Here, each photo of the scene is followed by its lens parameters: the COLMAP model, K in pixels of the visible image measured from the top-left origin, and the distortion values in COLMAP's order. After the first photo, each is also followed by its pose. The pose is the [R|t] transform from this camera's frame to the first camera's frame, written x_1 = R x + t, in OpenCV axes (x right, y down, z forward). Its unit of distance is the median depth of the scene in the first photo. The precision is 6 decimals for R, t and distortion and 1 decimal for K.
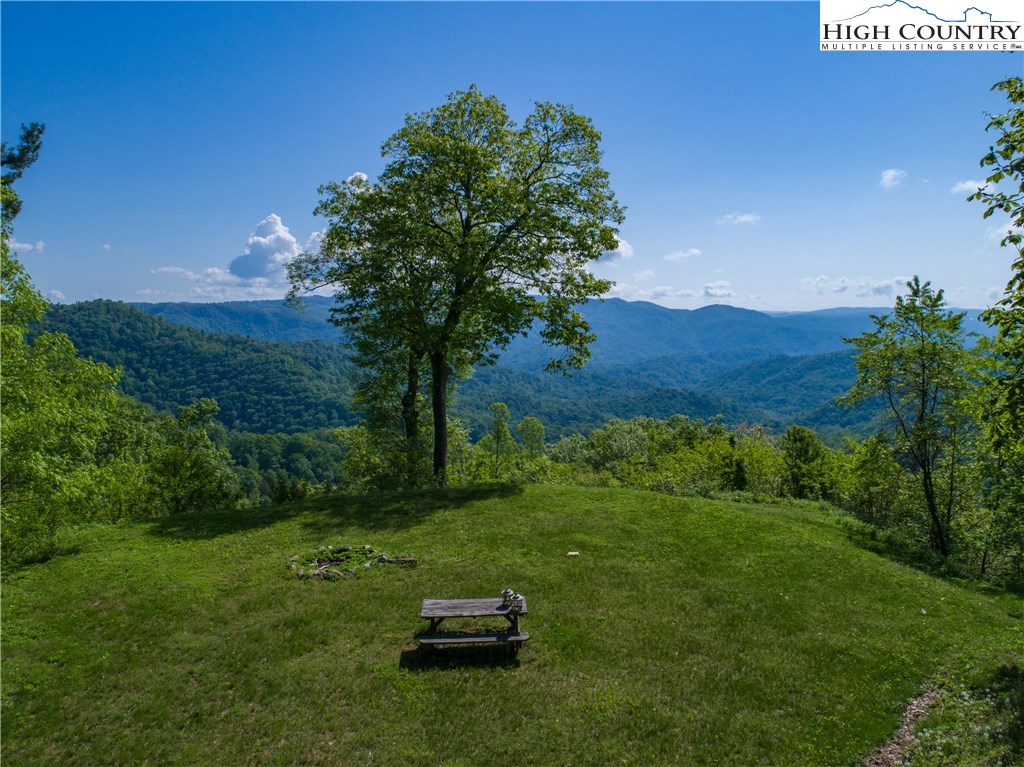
lens RADIAL K [[772.3, 0, 508.5], [0, 772.3, 382.9], [0, 0, 1]] dist [-0.023412, 0.010271]
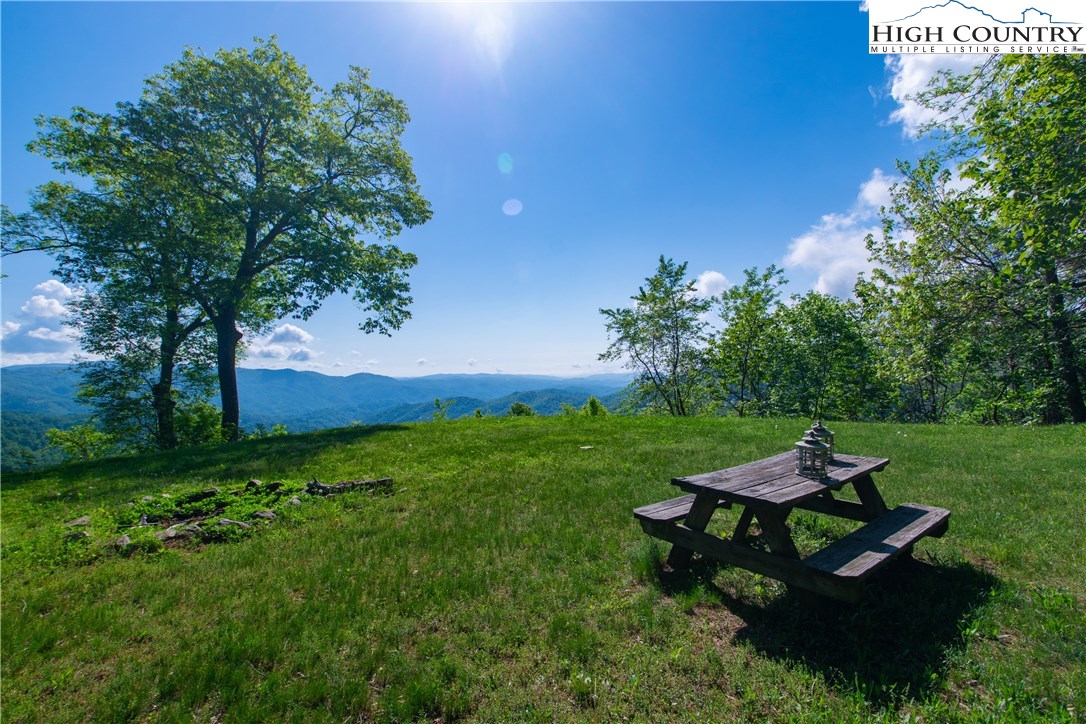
lens RADIAL K [[495.9, 0, 538.9], [0, 495.9, 366.1], [0, 0, 1]] dist [-0.002053, 0.000929]
pose [[0.821829, 0.000027, 0.569735, -0.100294], [0.065210, 0.993424, -0.094111, 0.081872], [-0.565991, 0.114495, 0.816422, 0.278638]]
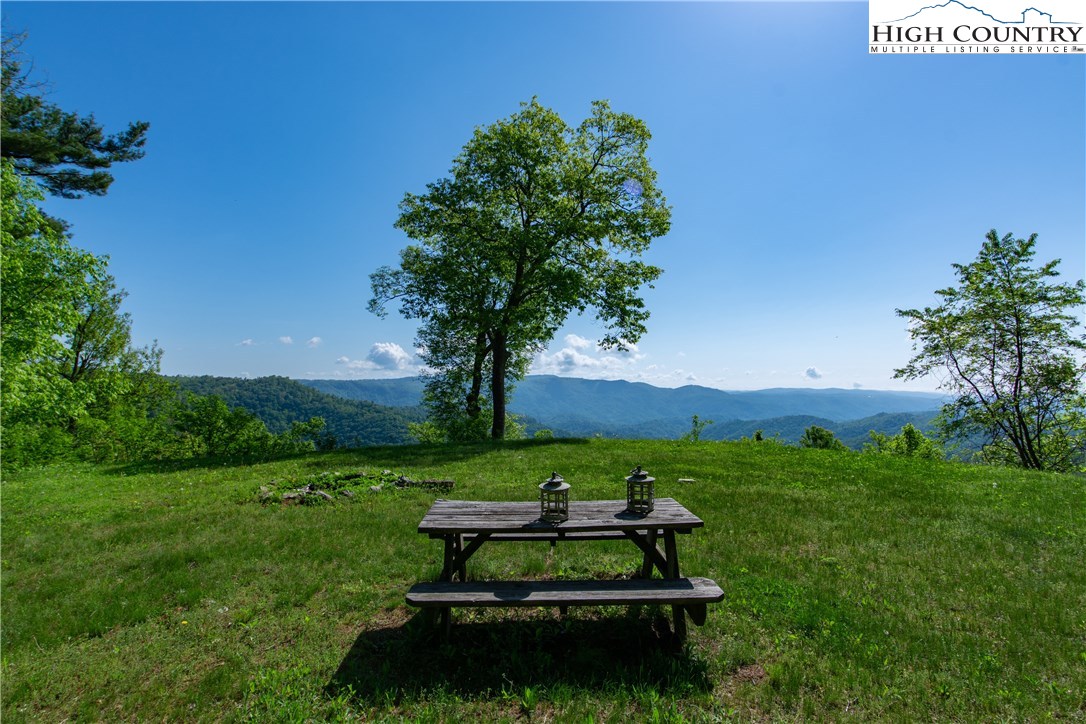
lens RADIAL K [[523.7, 0, 539.7], [0, 523.7, 362.2], [0, 0, 1]] dist [-0.000051, 0.001121]
pose [[0.999774, 0.009994, -0.018766, -0.016276], [-0.012549, 0.989880, -0.141348, 0.082276], [0.017163, 0.141552, 0.989782, 0.235376]]
